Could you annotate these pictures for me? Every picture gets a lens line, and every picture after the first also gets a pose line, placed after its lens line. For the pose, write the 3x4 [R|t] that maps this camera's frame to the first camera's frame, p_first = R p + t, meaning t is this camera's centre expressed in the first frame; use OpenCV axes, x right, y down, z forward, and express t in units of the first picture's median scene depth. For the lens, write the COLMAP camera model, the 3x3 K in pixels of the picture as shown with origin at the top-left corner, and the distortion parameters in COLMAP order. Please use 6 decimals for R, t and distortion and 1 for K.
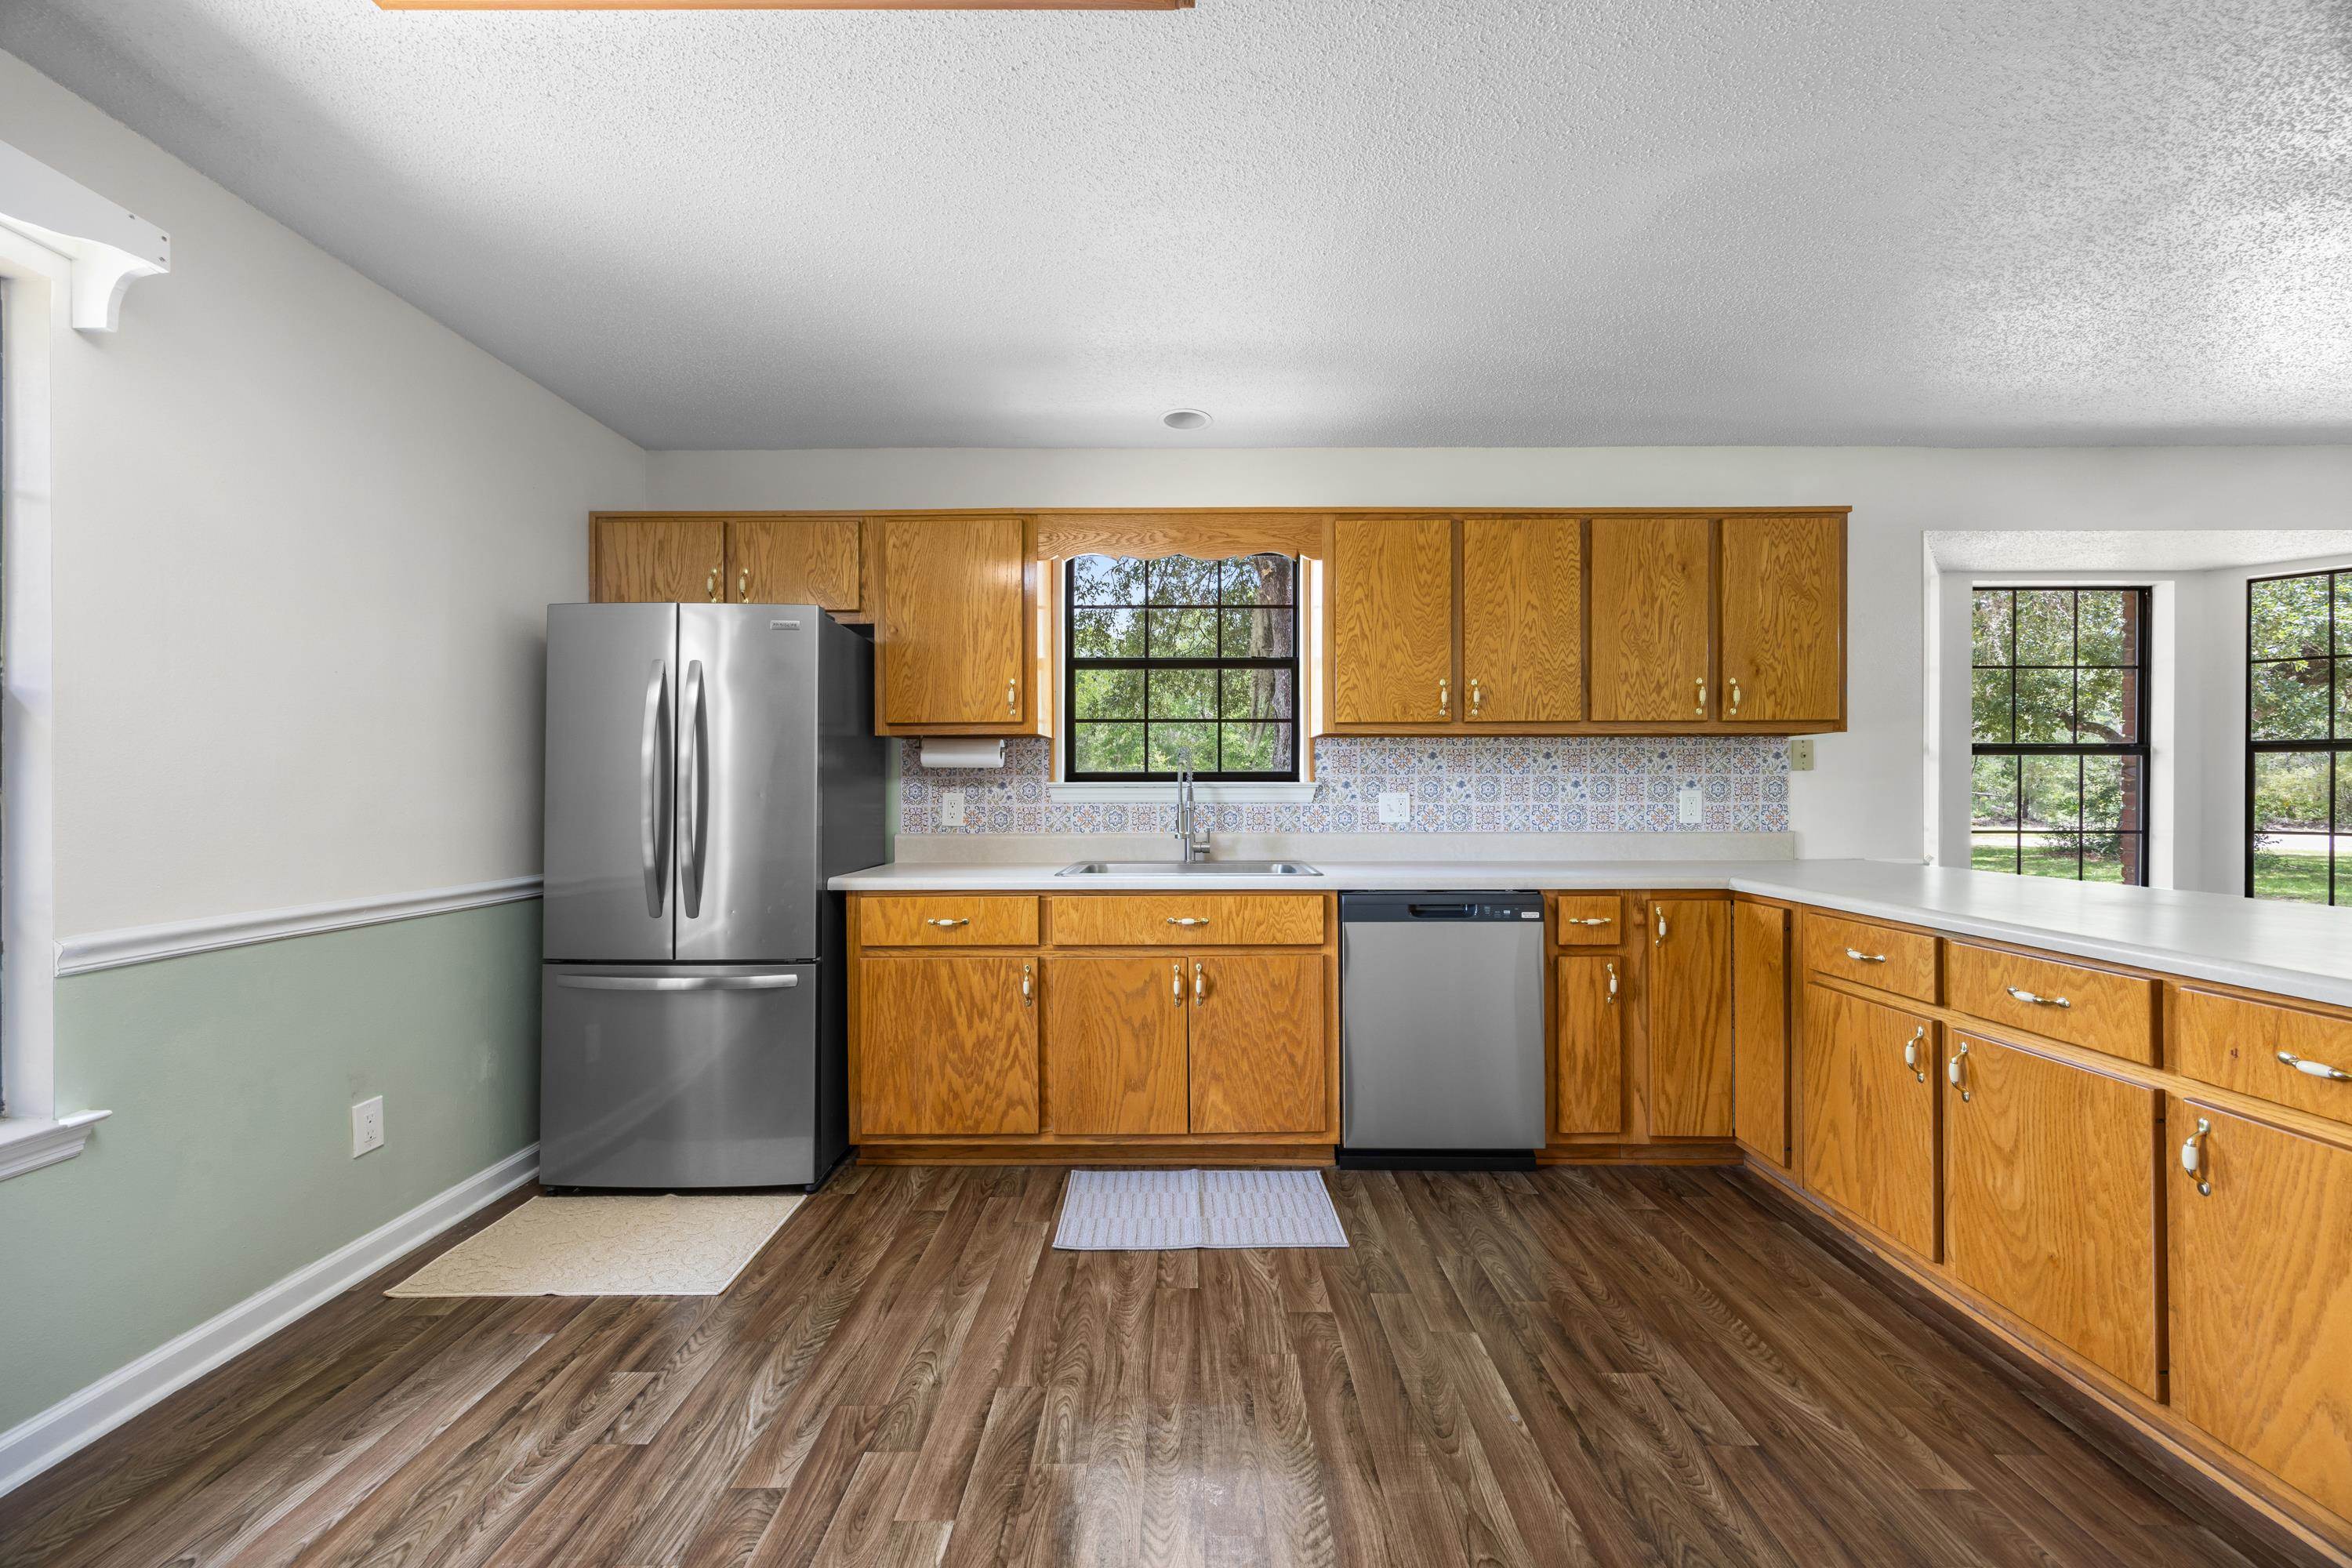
lens RADIAL K [[913.4, 0, 1166.3], [0, 913.4, 779.9], [0, 0, 1]] dist [-0.001739, 0.000628]
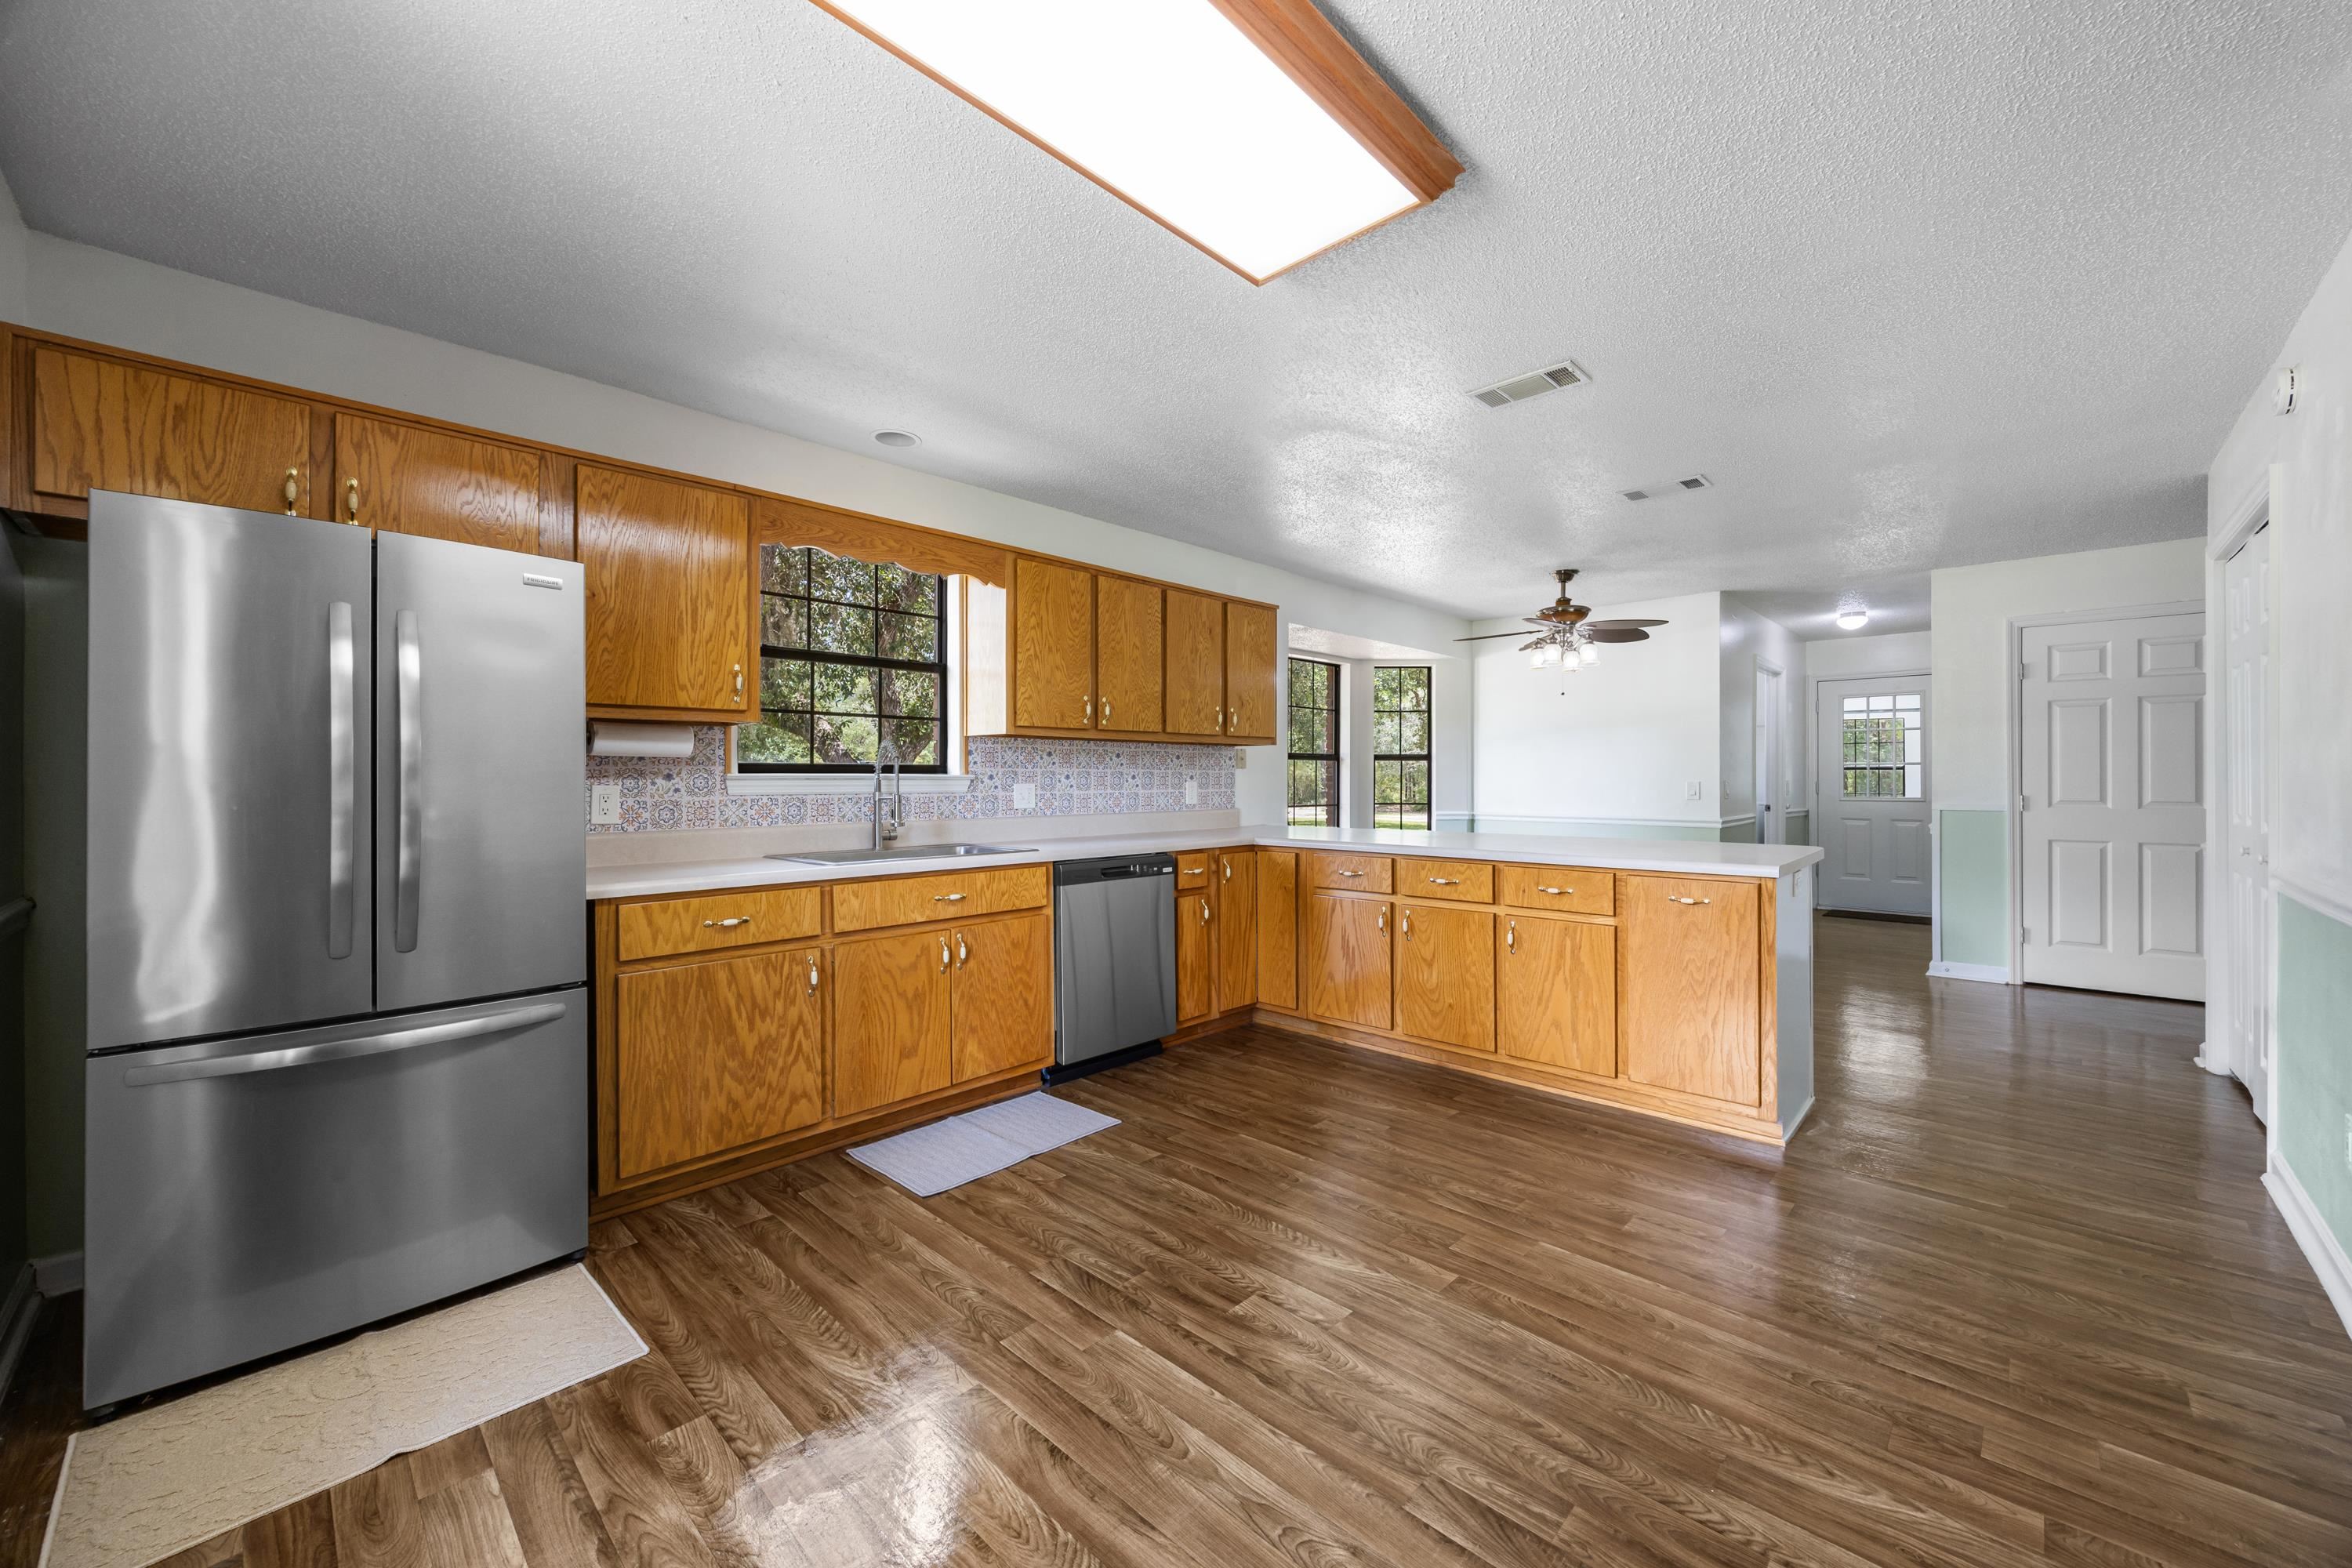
lens RADIAL K [[913.4, 0, 1207.9], [0, 913.4, 763.7], [0, 0, 1]] dist [-0.001739, 0.000628]
pose [[0.672874, 0.013565, 0.739633, -0.538065], [-0.005845, 0.999898, -0.013022, 0.001881], [-0.739734, 0.004439, 0.672884, 0.002157]]
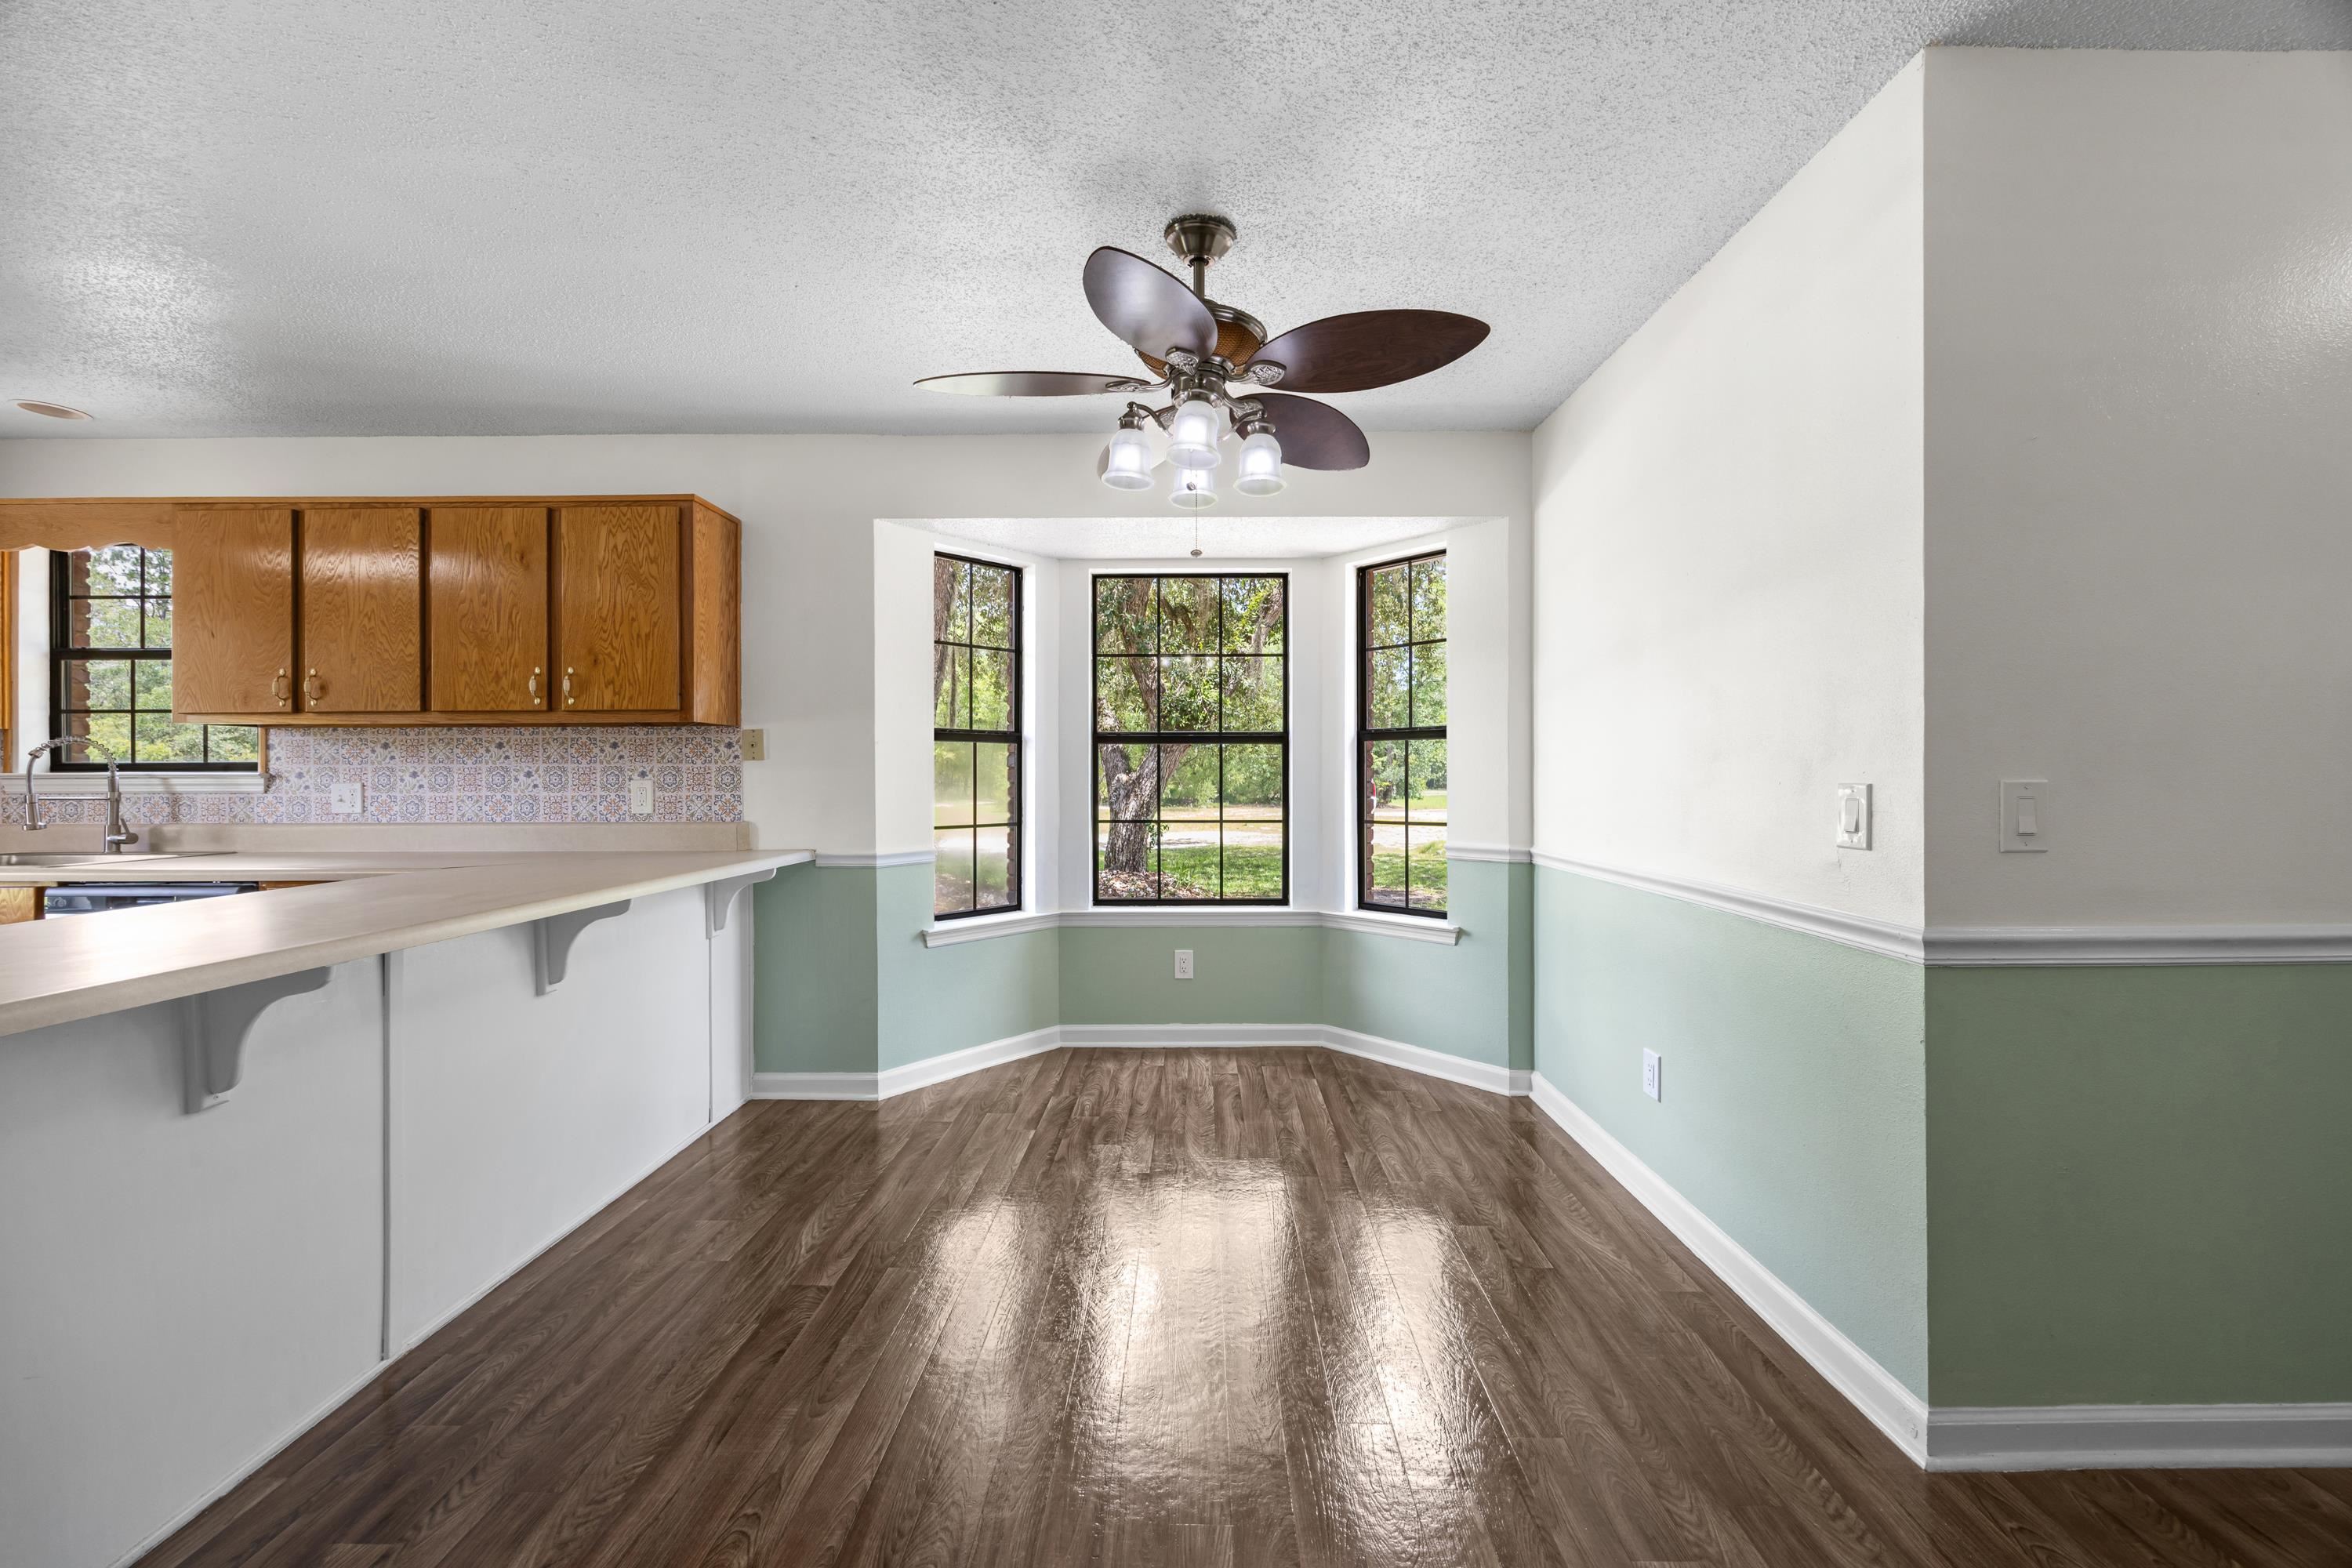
lens RADIAL K [[913.4, 0, 1160.7], [0, 913.4, 786.4], [0, 0, 1]] dist [-0.001739, 0.000628]
pose [[0.999997, -0.001949, 0.001491, 1.265044], [0.001917, 0.999784, 0.020705, -0.001676], [-0.001531, -0.020702, 0.999785, -0.000692]]
